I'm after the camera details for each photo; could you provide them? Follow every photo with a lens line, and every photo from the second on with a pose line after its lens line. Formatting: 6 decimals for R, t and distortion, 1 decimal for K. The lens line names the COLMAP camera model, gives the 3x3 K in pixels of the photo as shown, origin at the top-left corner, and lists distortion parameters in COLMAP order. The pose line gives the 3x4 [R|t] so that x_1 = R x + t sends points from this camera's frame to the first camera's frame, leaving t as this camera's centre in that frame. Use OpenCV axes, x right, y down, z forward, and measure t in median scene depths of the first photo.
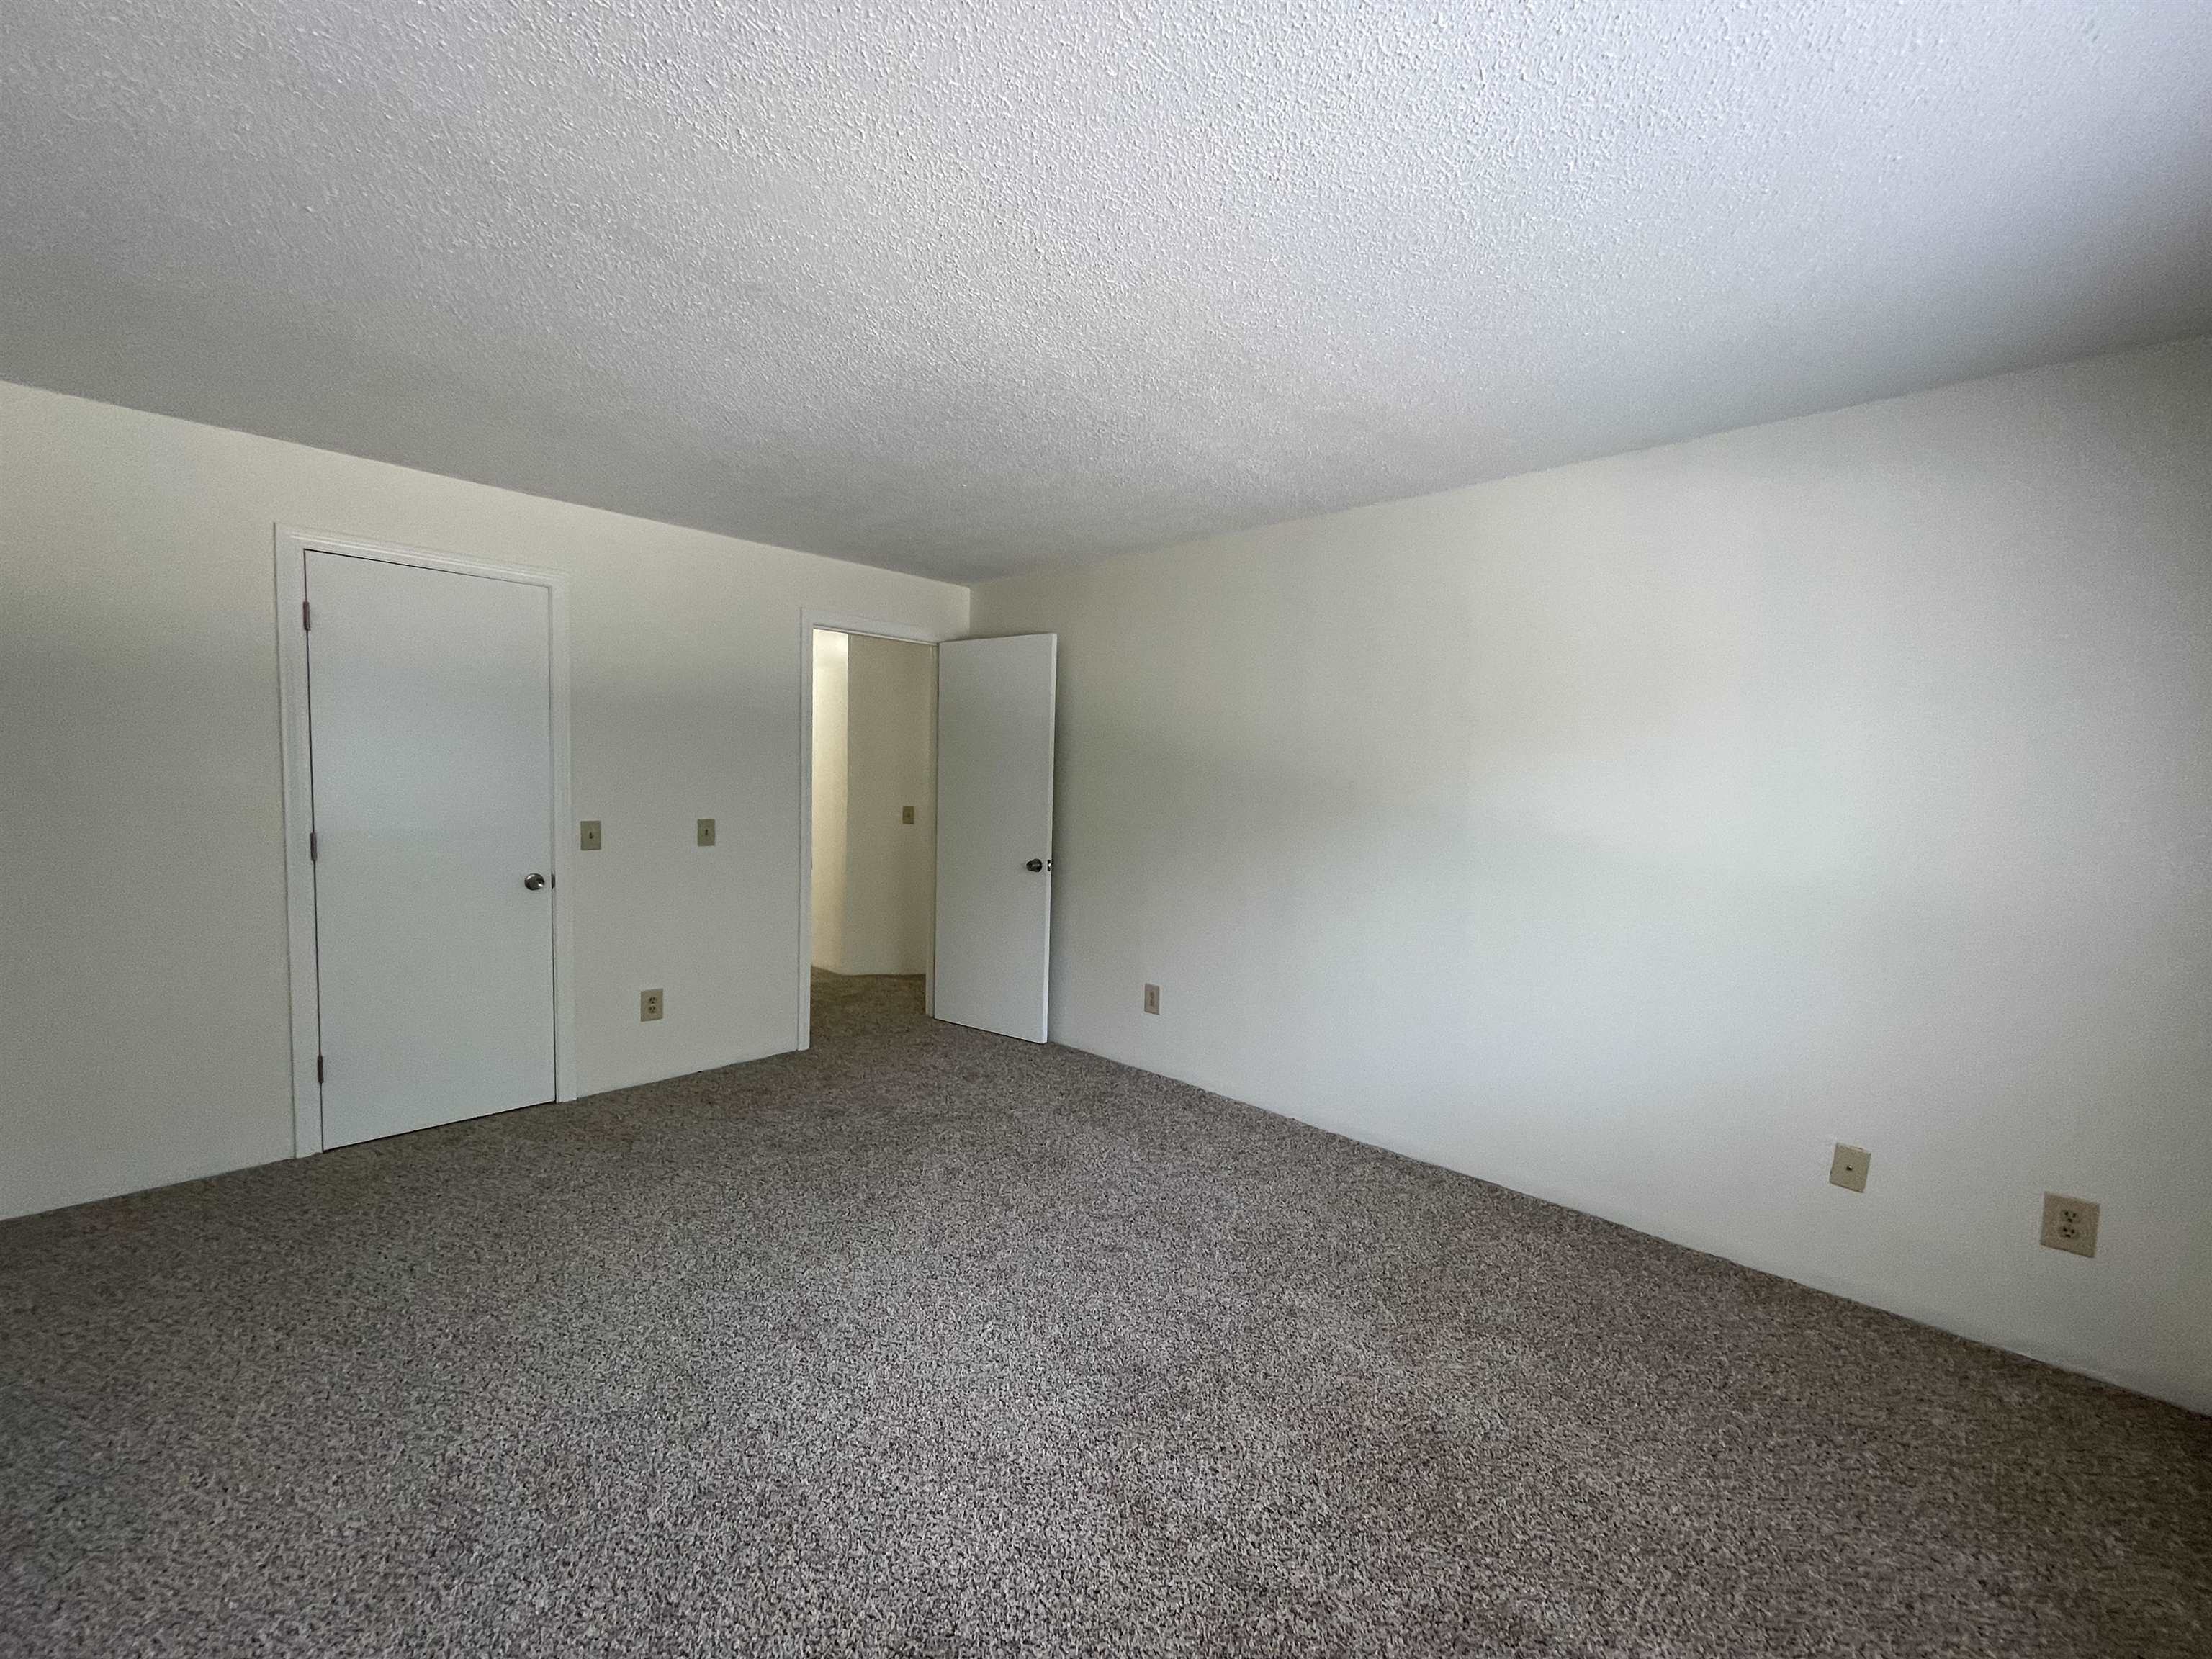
lens RADIAL K [[892.1, 0, 1100.7], [0, 892.1, 833.8], [0, 0, 1]] dist [-0.001460, 0.000157]
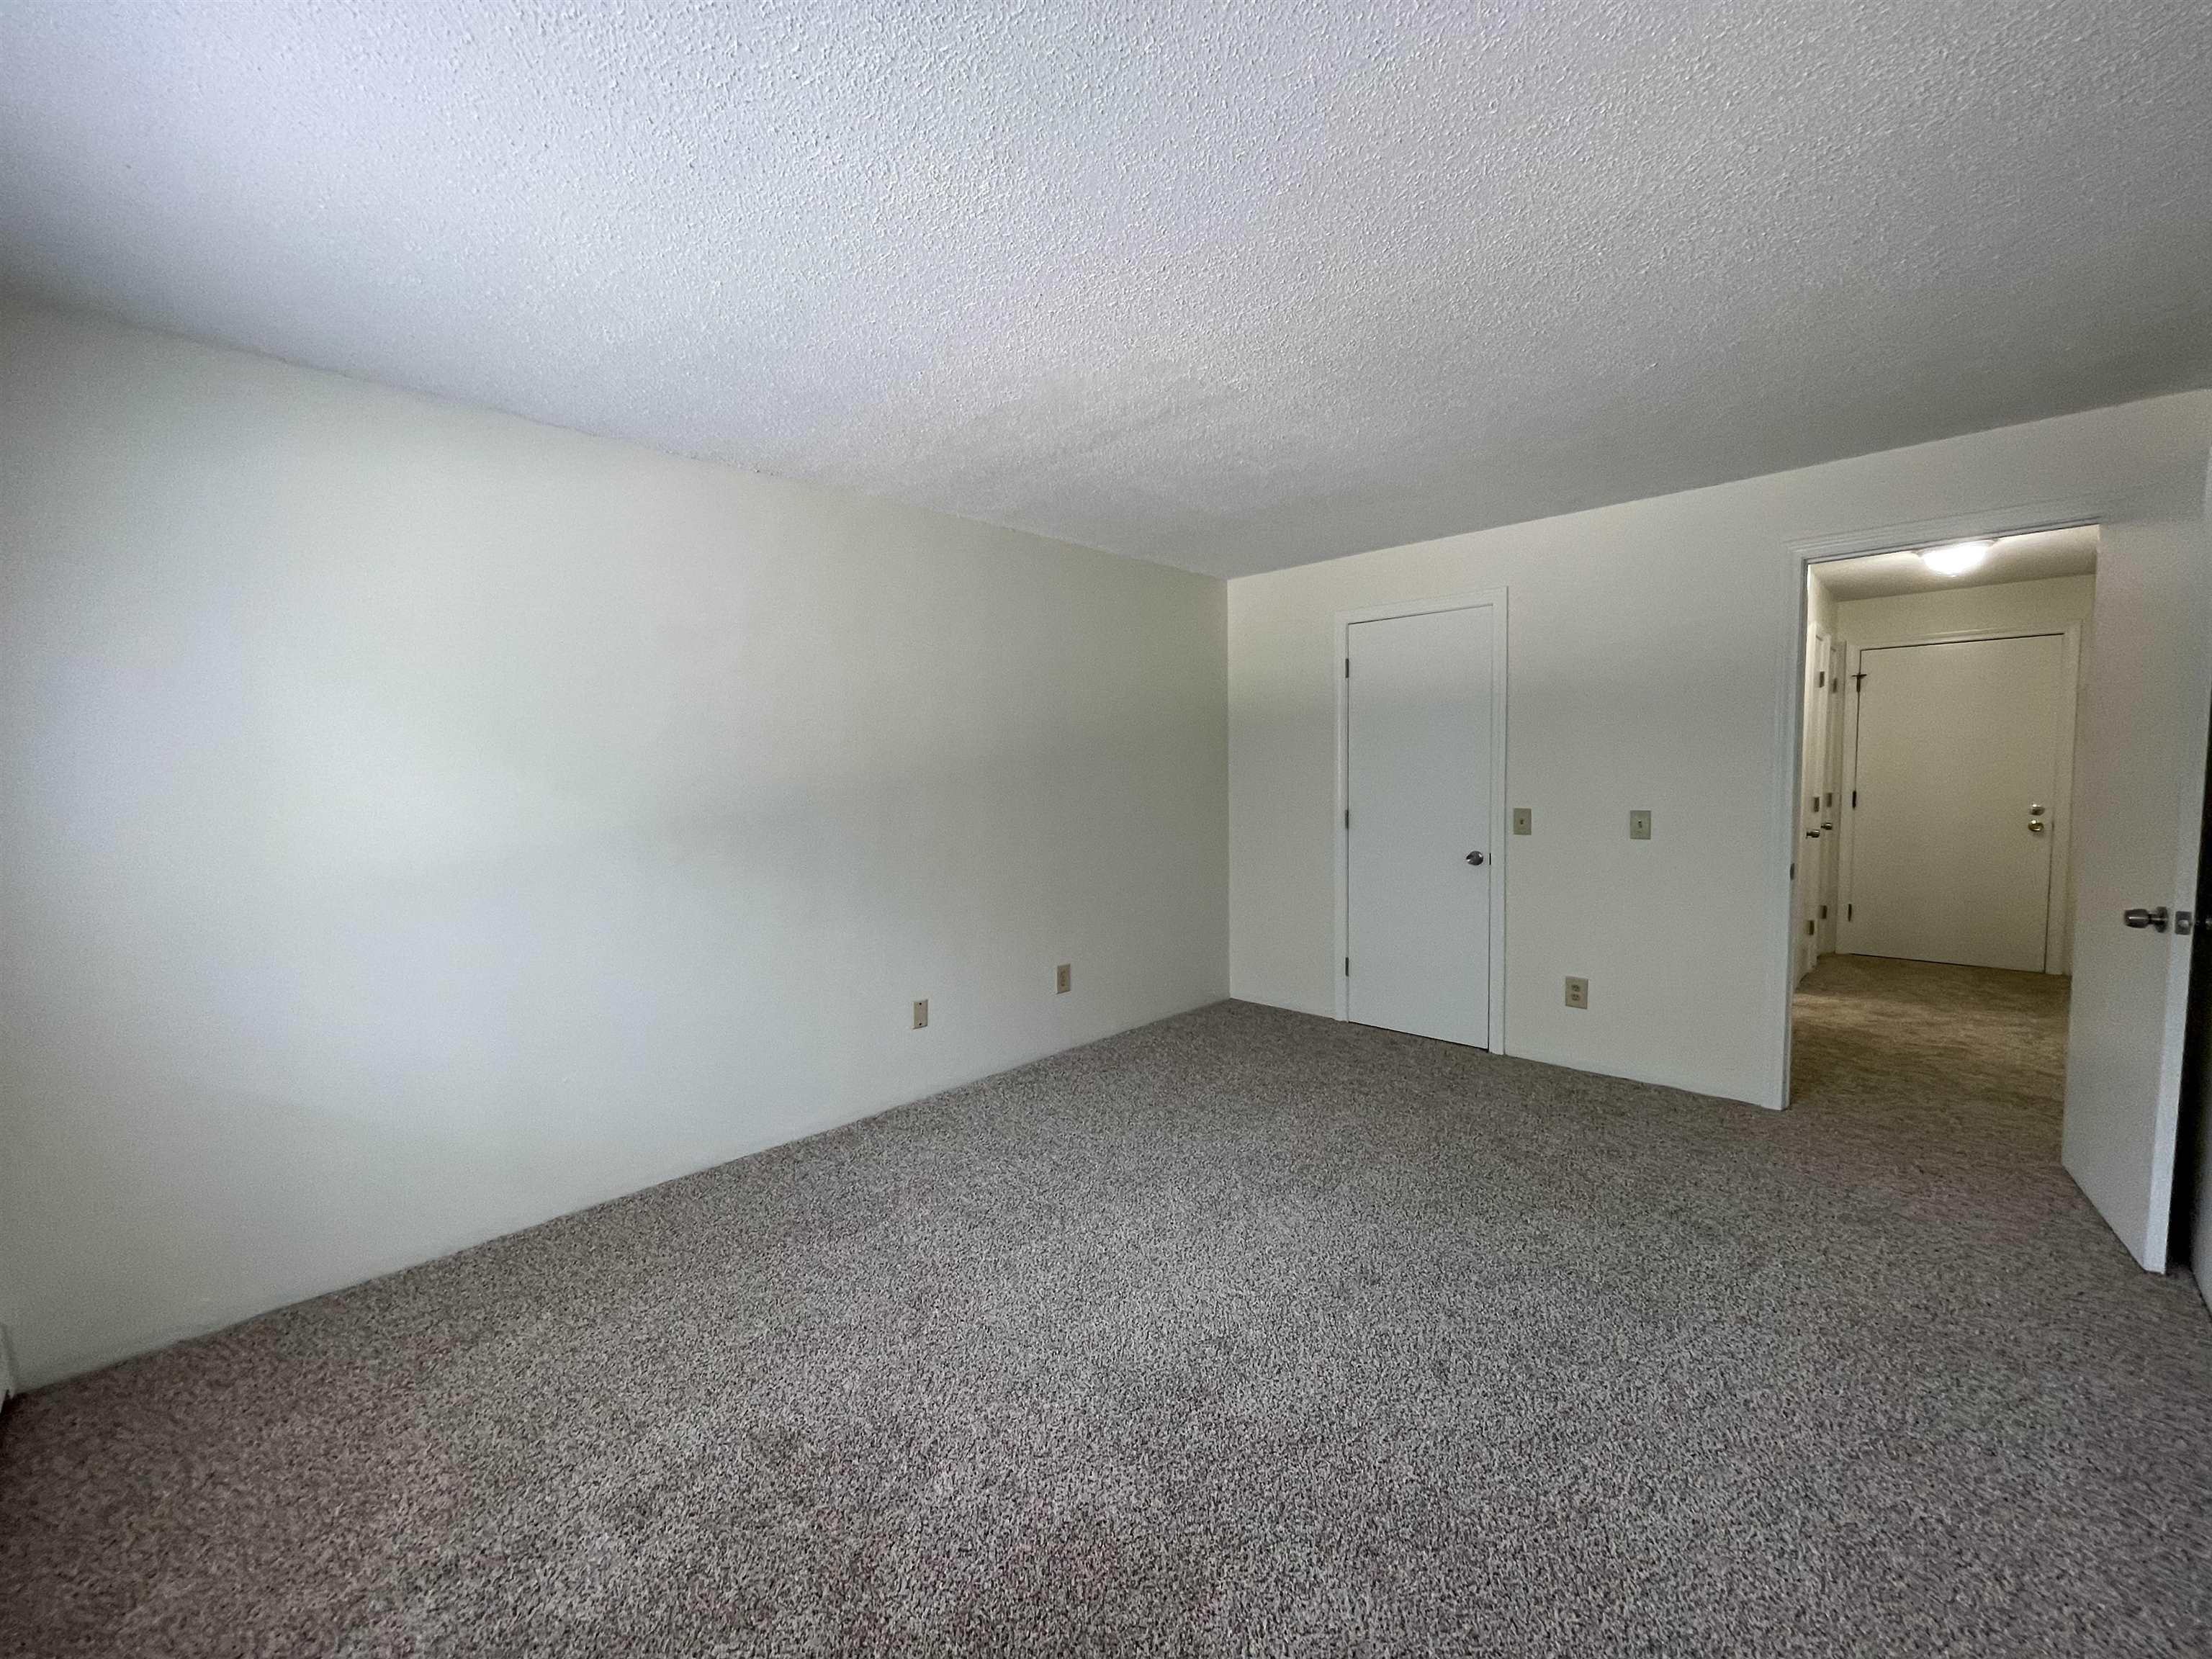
lens RADIAL K [[892.1, 0, 1100.7], [0, 892.1, 833.8], [0, 0, 1]] dist [-0.001460, 0.000157]
pose [[0.007660, 0.049296, -0.998755, 0.521234], [-0.046629, 0.997715, 0.048887, -0.012531], [0.998883, 0.046197, 0.009941, 0.468764]]
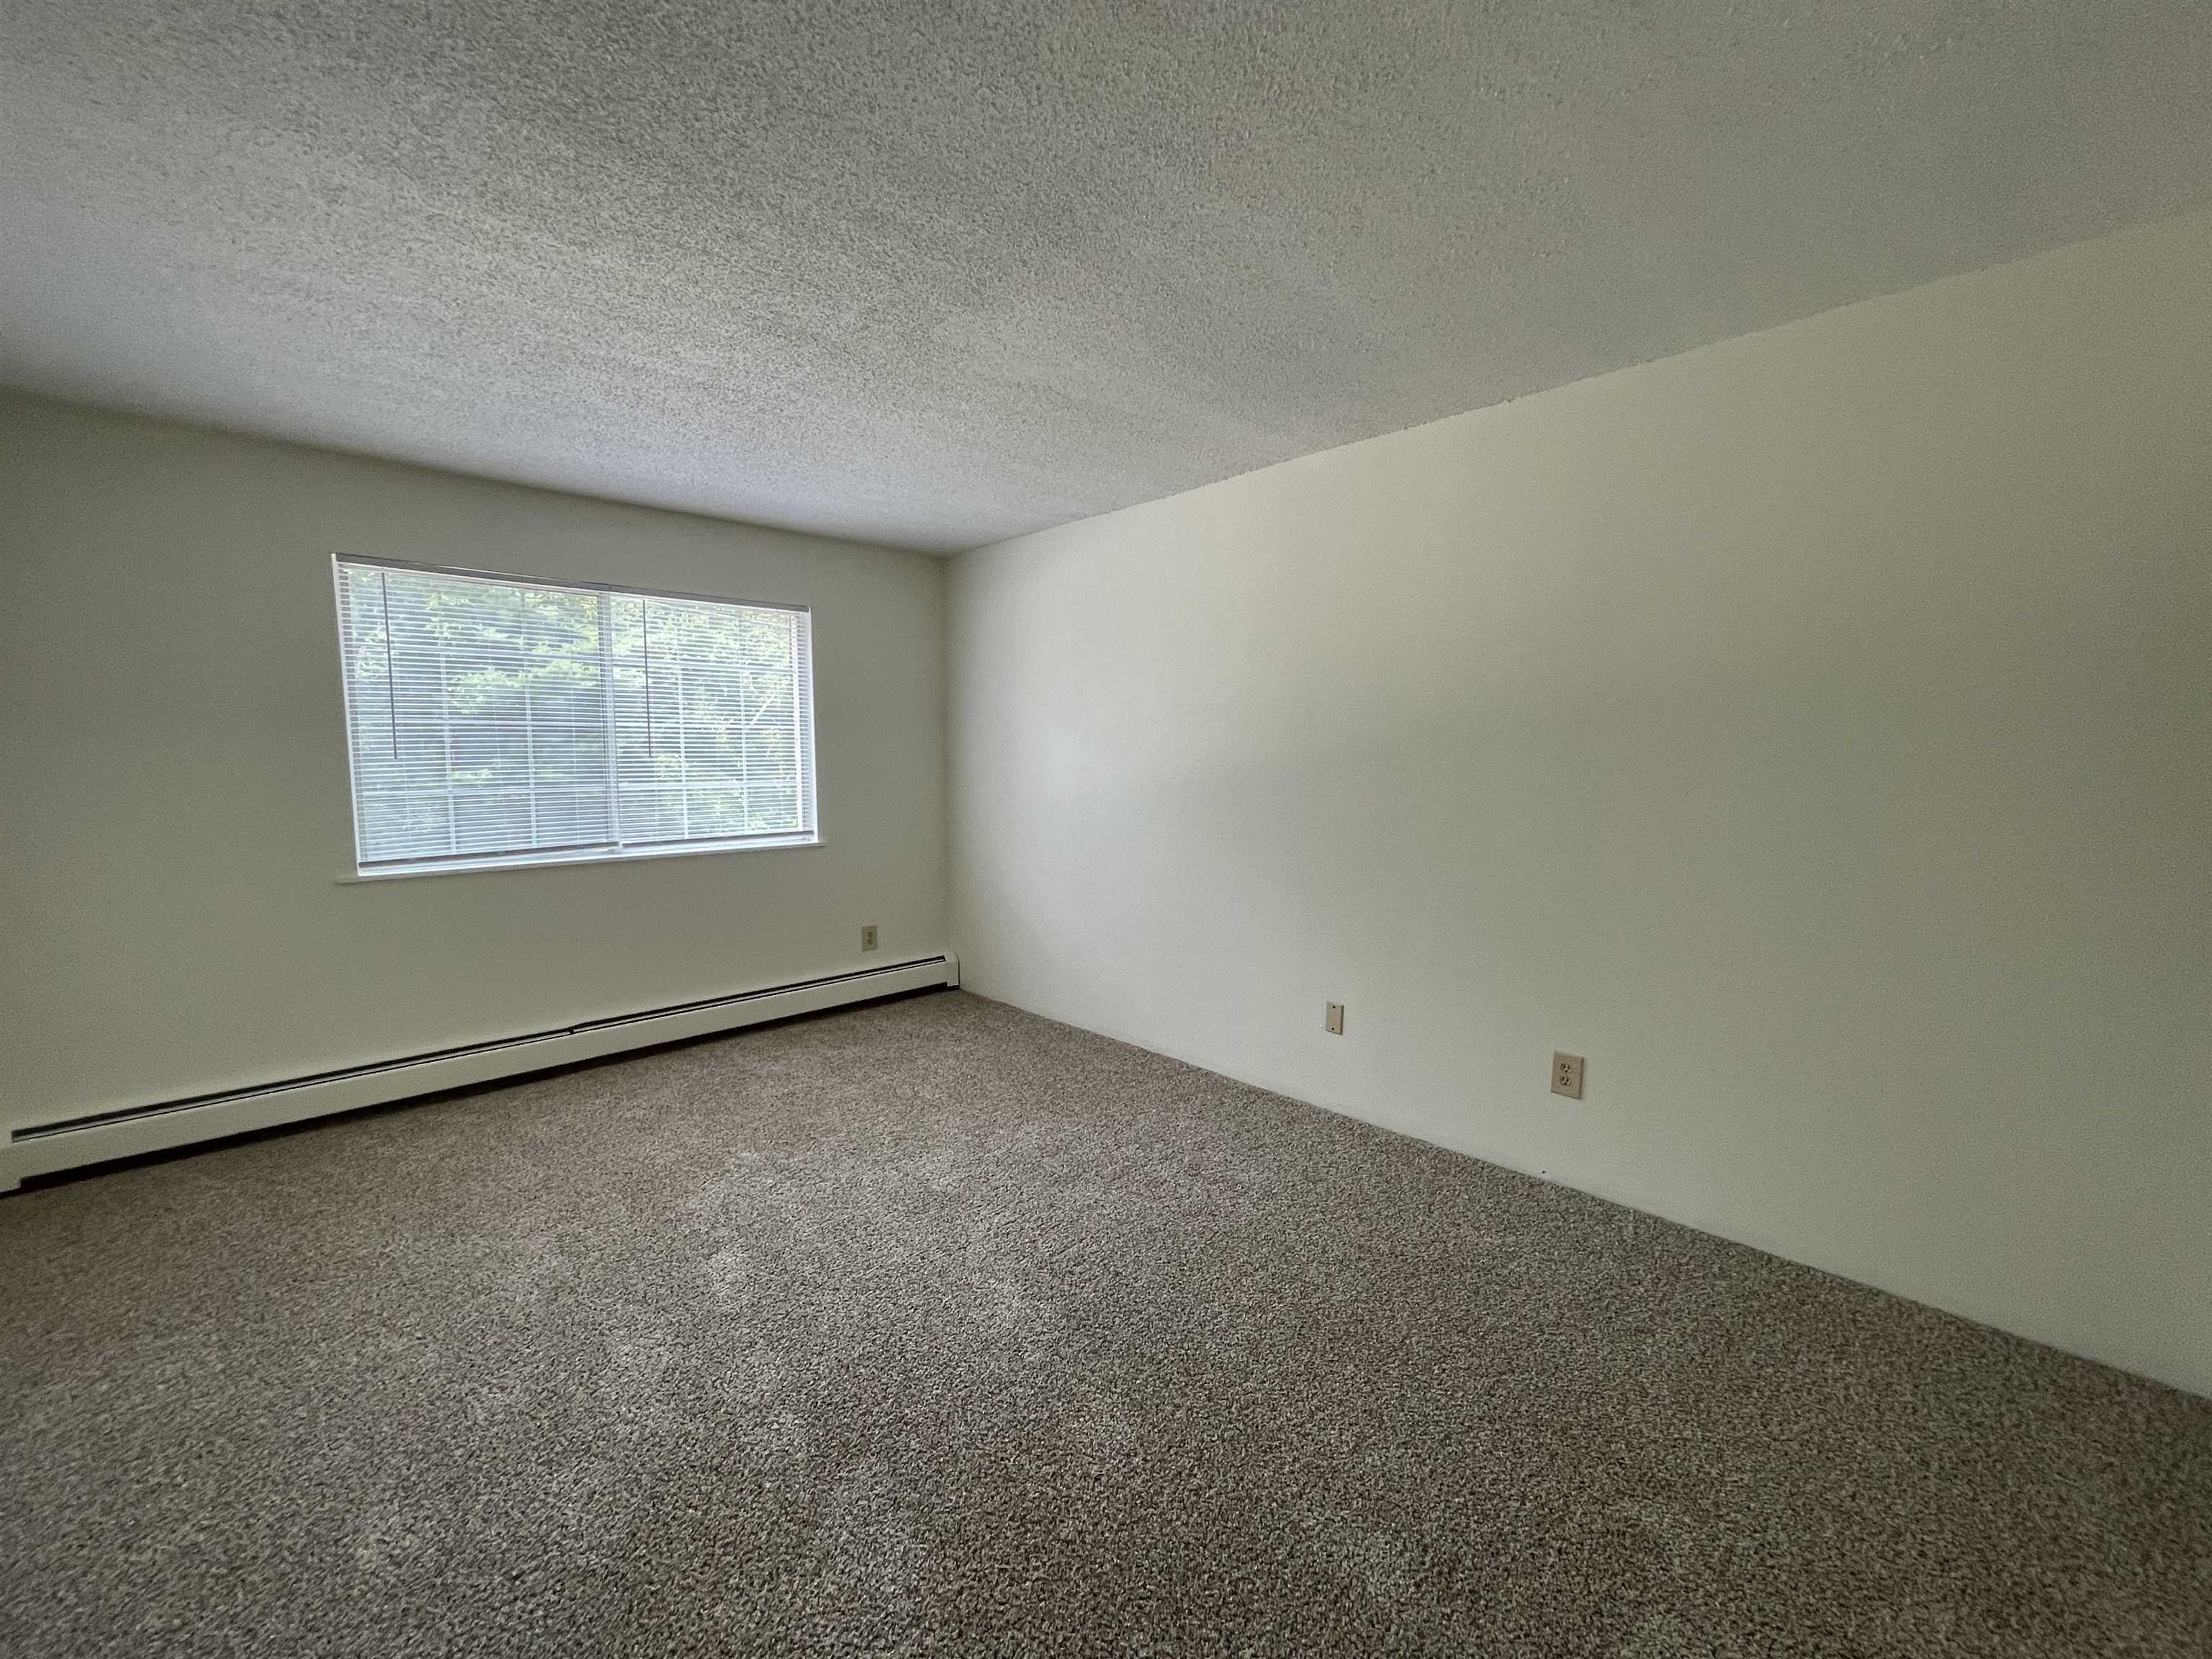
lens RADIAL K [[892.1, 0, 1100.7], [0, 892.1, 833.8], [0, 0, 1]] dist [-0.001460, 0.000157]
pose [[-0.999315, -0.023477, 0.028594, -0.400195], [-0.018828, 0.988017, 0.153192, -0.078800], [-0.031848, 0.152549, -0.987783, 1.279028]]
